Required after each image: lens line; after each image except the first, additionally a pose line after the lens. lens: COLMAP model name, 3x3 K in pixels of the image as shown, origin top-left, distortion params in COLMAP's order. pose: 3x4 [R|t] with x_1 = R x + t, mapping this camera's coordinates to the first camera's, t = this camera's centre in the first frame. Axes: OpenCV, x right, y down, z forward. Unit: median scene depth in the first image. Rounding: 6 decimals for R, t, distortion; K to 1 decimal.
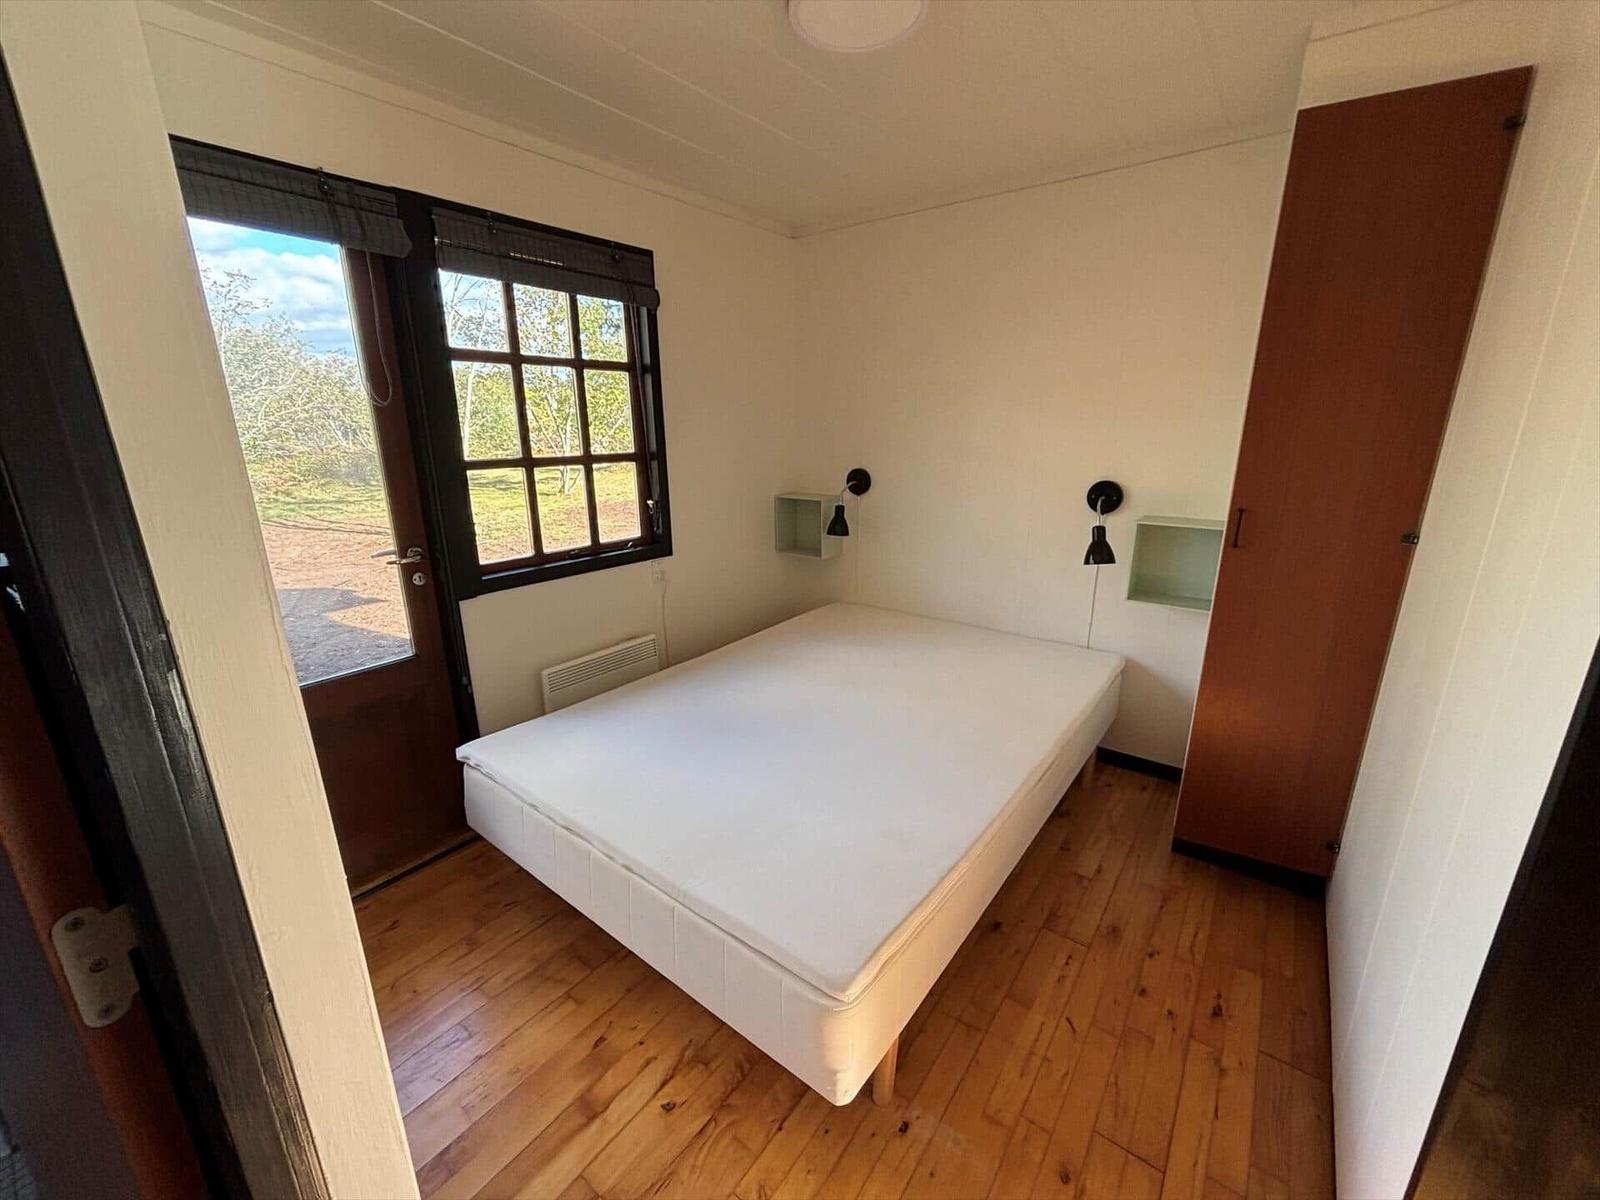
lens RADIAL K [[637.9, 0, 800.0], [0, 637.9, 600.0], [0, 0, 1]] dist [0.001969, -0.000198]
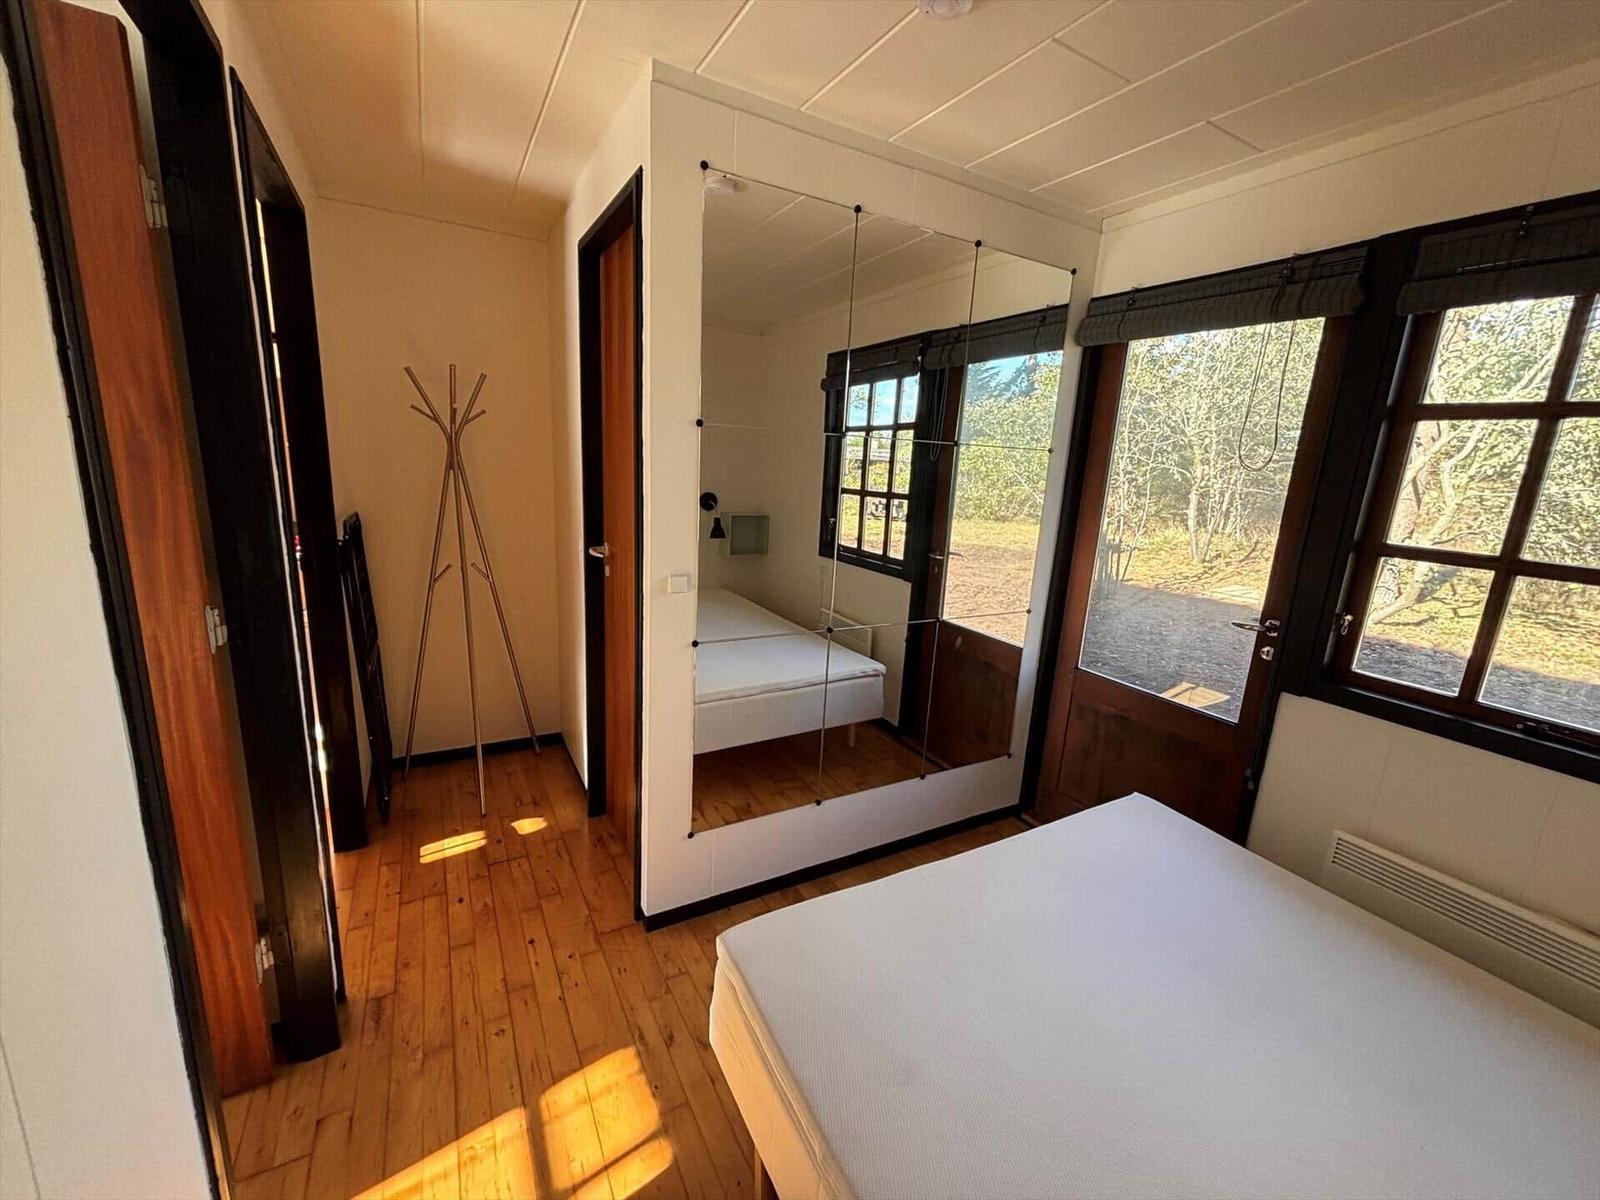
lens RADIAL K [[637.9, 0, 800.0], [0, 637.9, 600.0], [0, 0, 1]] dist [0.001969, -0.000198]
pose [[-0.388856, 0.184217, -0.902693, 0.532690], [-0.301250, 0.900521, 0.313544, -0.202113], [0.870655, 0.393860, -0.294678, 0.687494]]
